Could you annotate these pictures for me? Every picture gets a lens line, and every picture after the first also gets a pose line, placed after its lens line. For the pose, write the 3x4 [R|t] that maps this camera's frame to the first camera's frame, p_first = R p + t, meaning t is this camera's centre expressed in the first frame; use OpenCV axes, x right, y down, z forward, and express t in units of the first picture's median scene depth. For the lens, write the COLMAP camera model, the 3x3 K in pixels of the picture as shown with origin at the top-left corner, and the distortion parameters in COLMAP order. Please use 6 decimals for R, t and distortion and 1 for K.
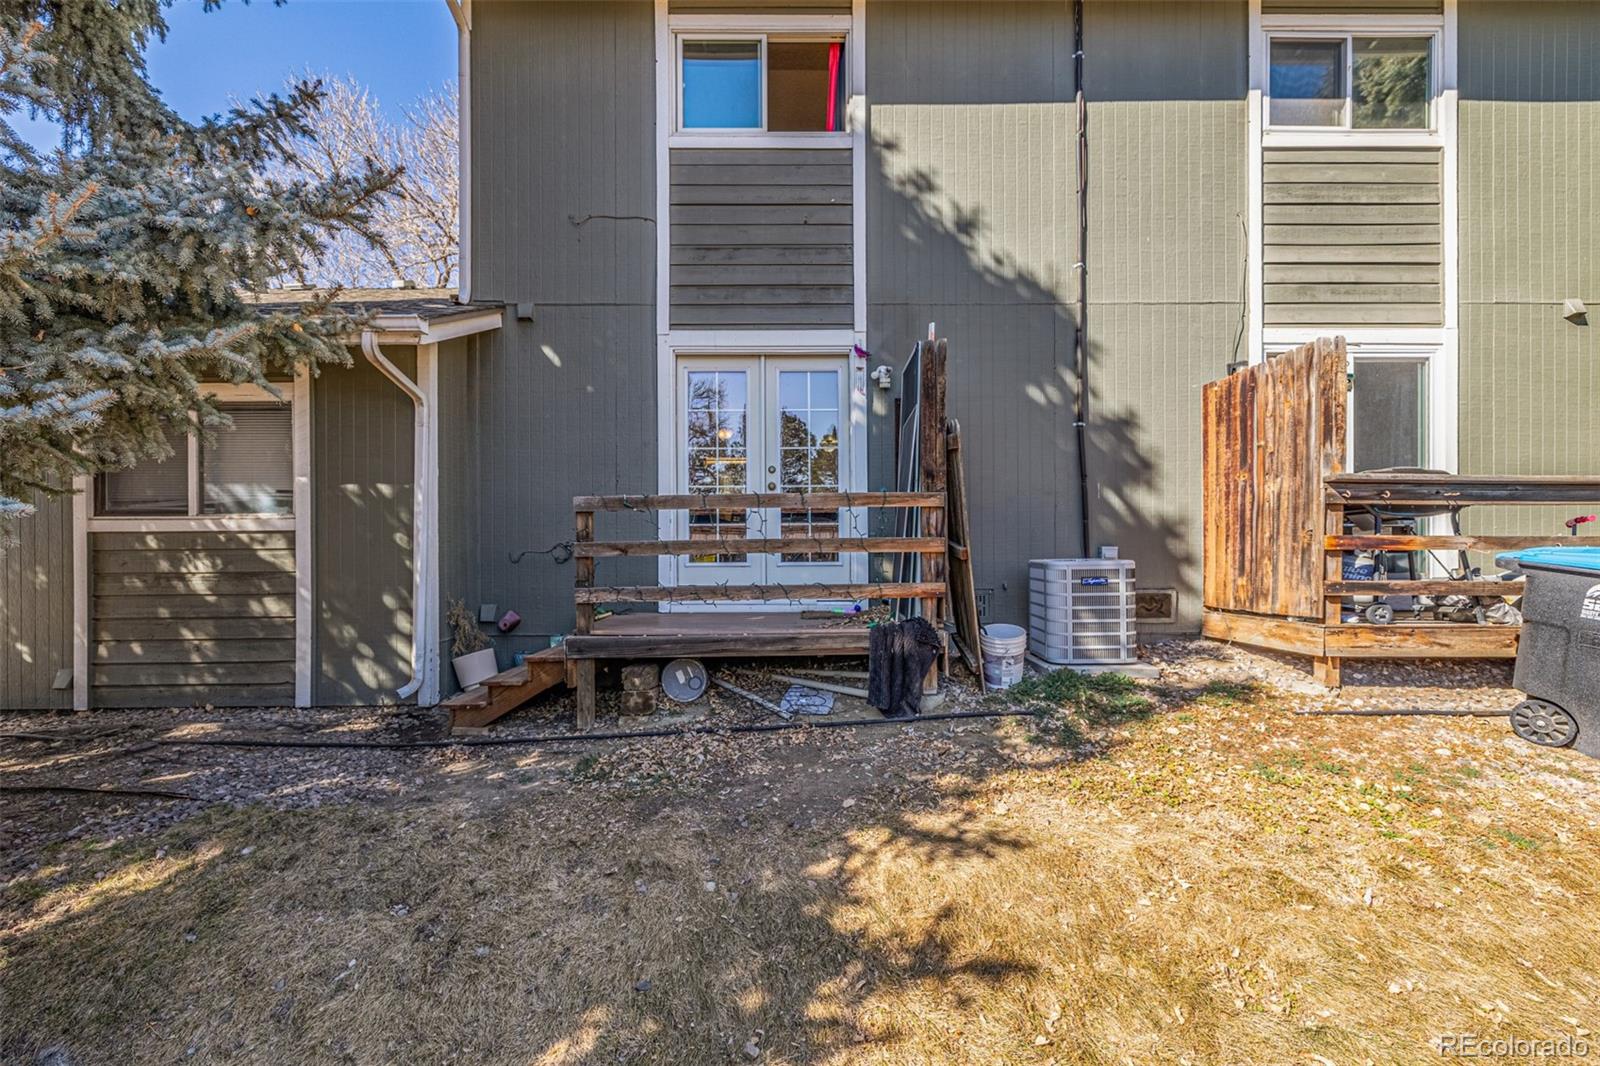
lens RADIAL K [[677.0, 0, 789.3], [0, 677.0, 576.1], [0, 0, 1]] dist [-0.000470, -0.000417]
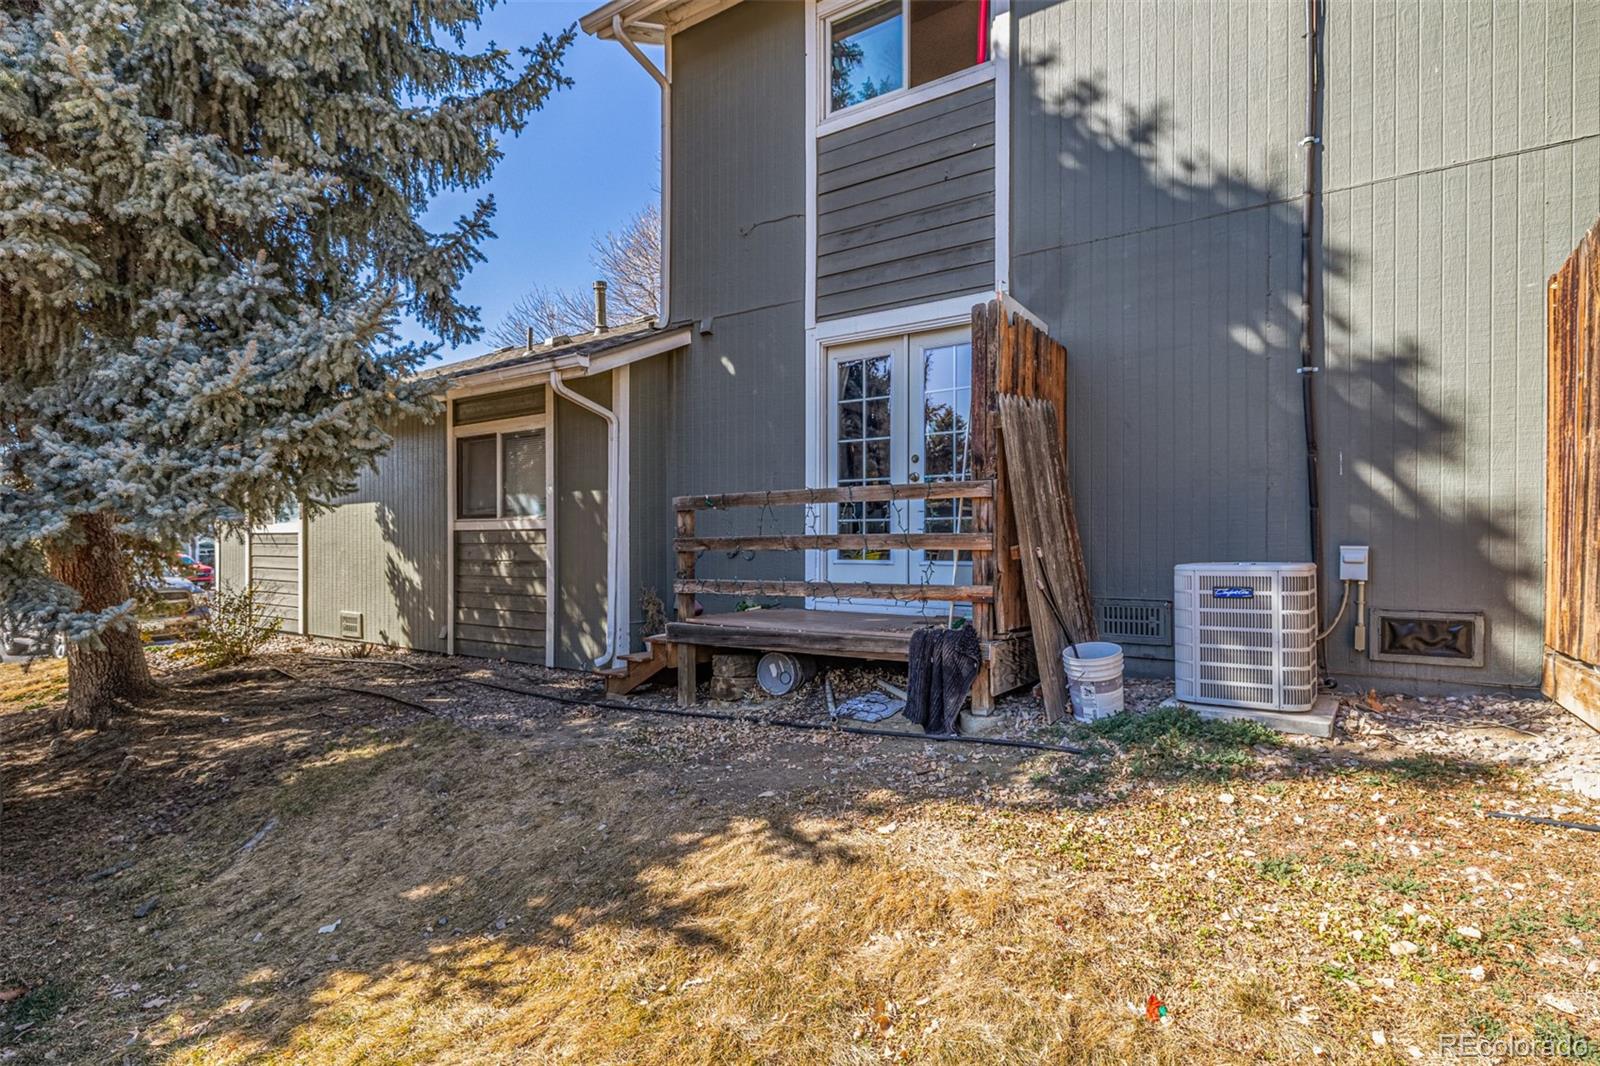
lens RADIAL K [[788.7, 0, 790.7], [0, 788.7, 606.2], [0, 0, 1]] dist [-0.031735, 0.000623]
pose [[0.823252, 0.049871, -0.565482, 0.496418], [-0.030210, 0.998571, 0.044086, -0.001337], [0.566872, -0.019211, 0.823582, 0.032569]]
